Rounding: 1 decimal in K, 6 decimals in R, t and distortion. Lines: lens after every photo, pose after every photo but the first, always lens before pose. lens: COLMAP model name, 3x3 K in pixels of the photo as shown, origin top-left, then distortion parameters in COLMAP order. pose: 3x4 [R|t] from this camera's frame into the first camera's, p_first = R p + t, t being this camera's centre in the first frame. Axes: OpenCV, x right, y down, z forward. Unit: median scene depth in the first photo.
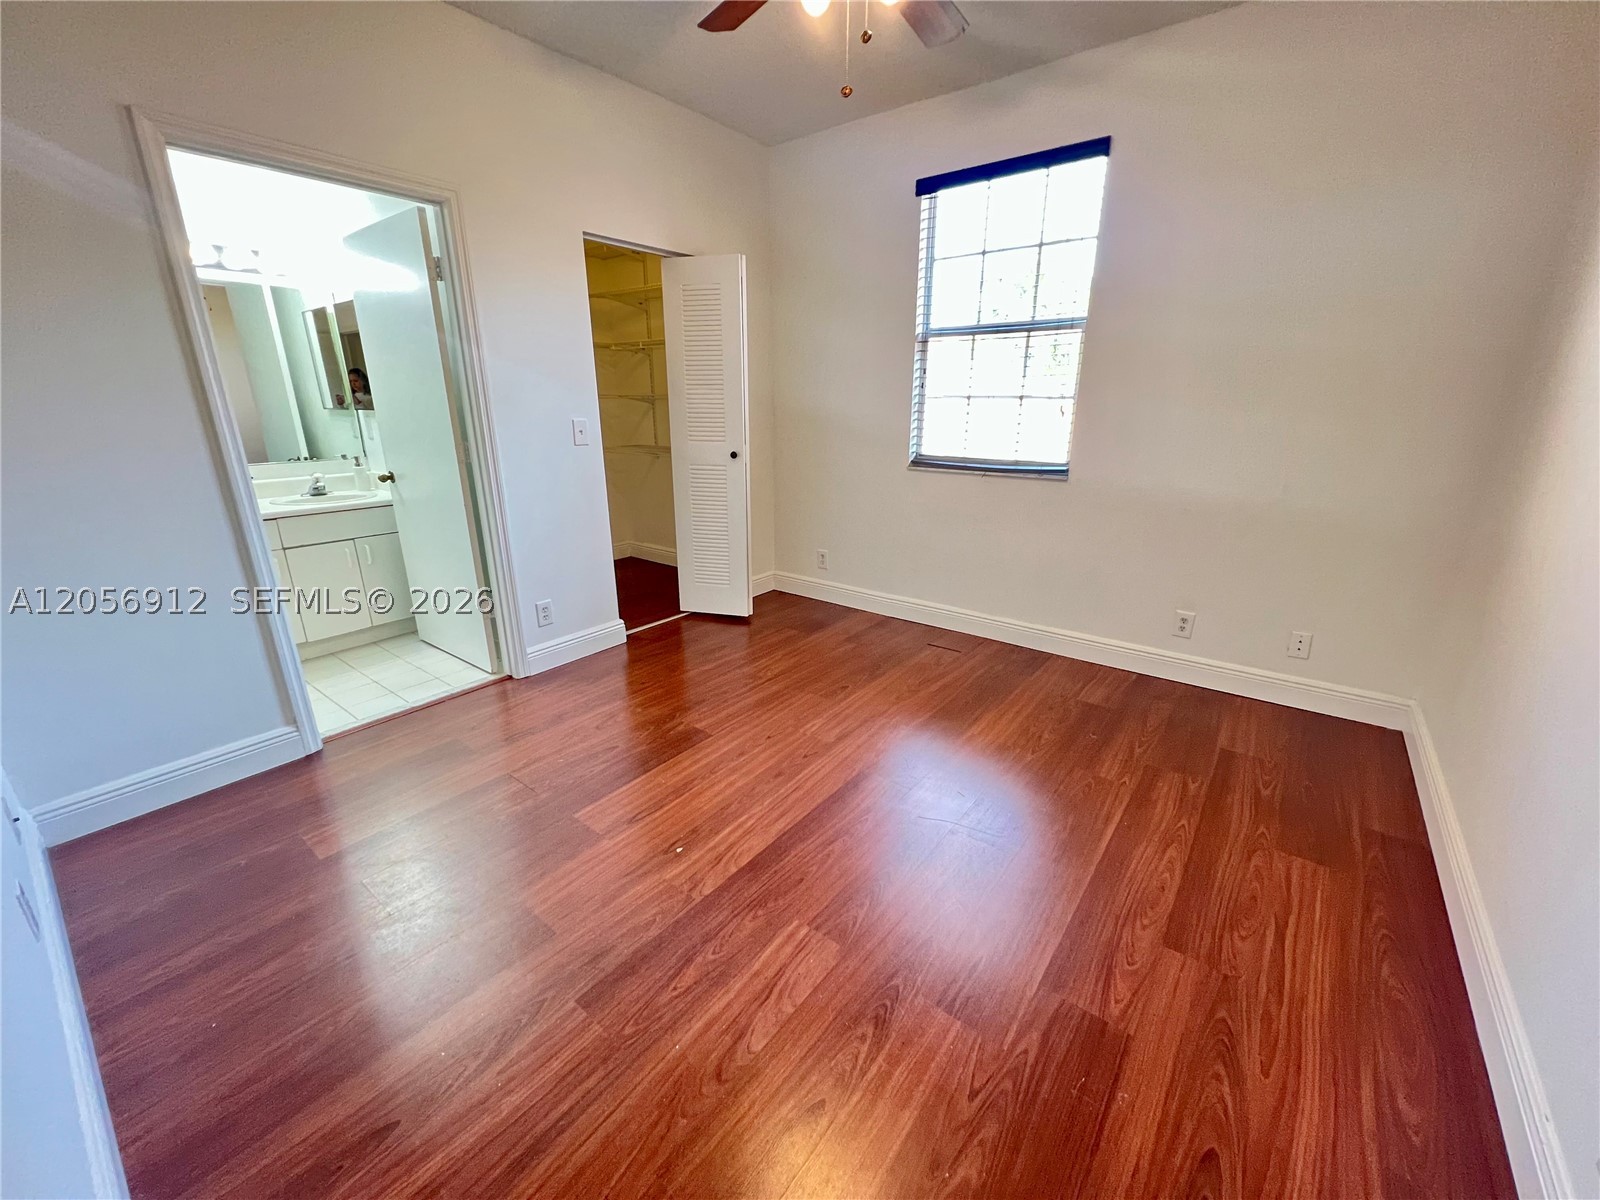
lens RADIAL K [[639.7, 0, 799.0], [0, 639.7, 601.6], [0, 0, 1]] dist [-0.003922, 0.000969]
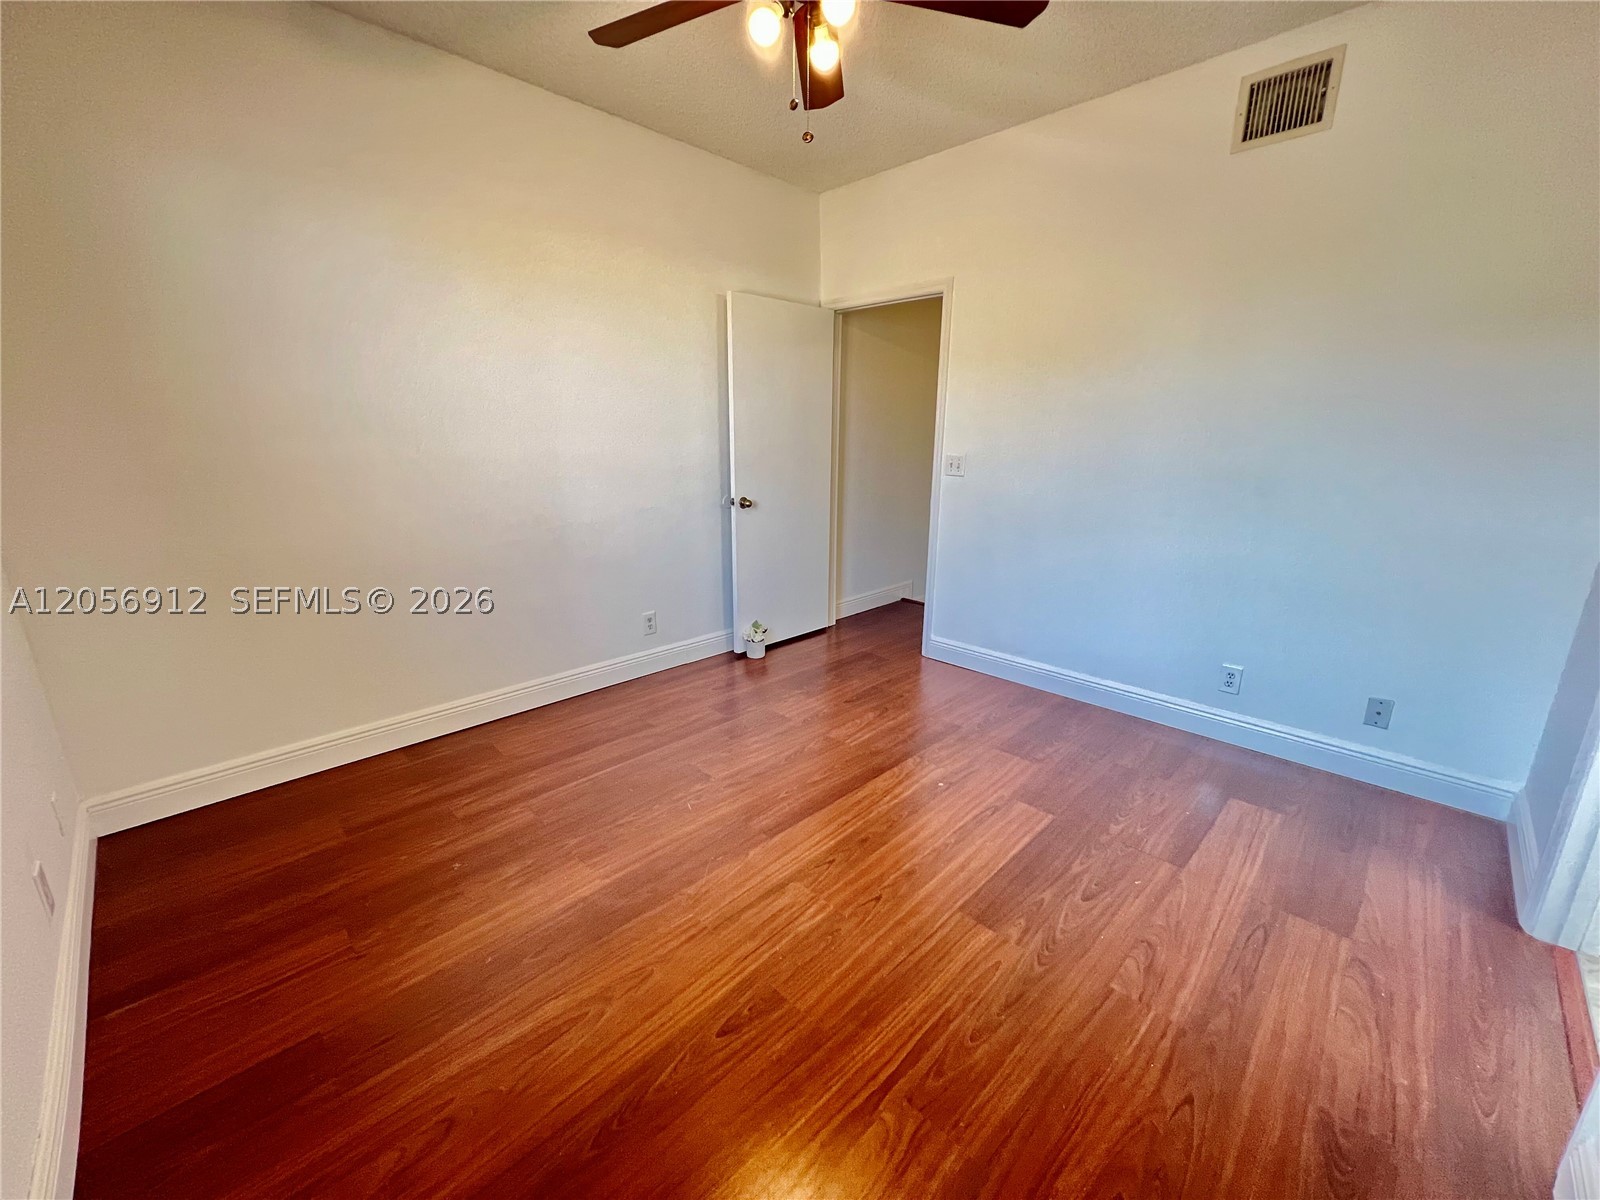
lens RADIAL K [[639.7, 0, 799.1], [0, 639.7, 599.5], [0, 0, 1]] dist [-0.003922, 0.000969]
pose [[-0.992811, -0.027887, 0.116400, -0.041597], [0.038899, 0.844519, 0.534110, -0.568249], [-0.113196, 0.534798, -0.837363, 1.760417]]
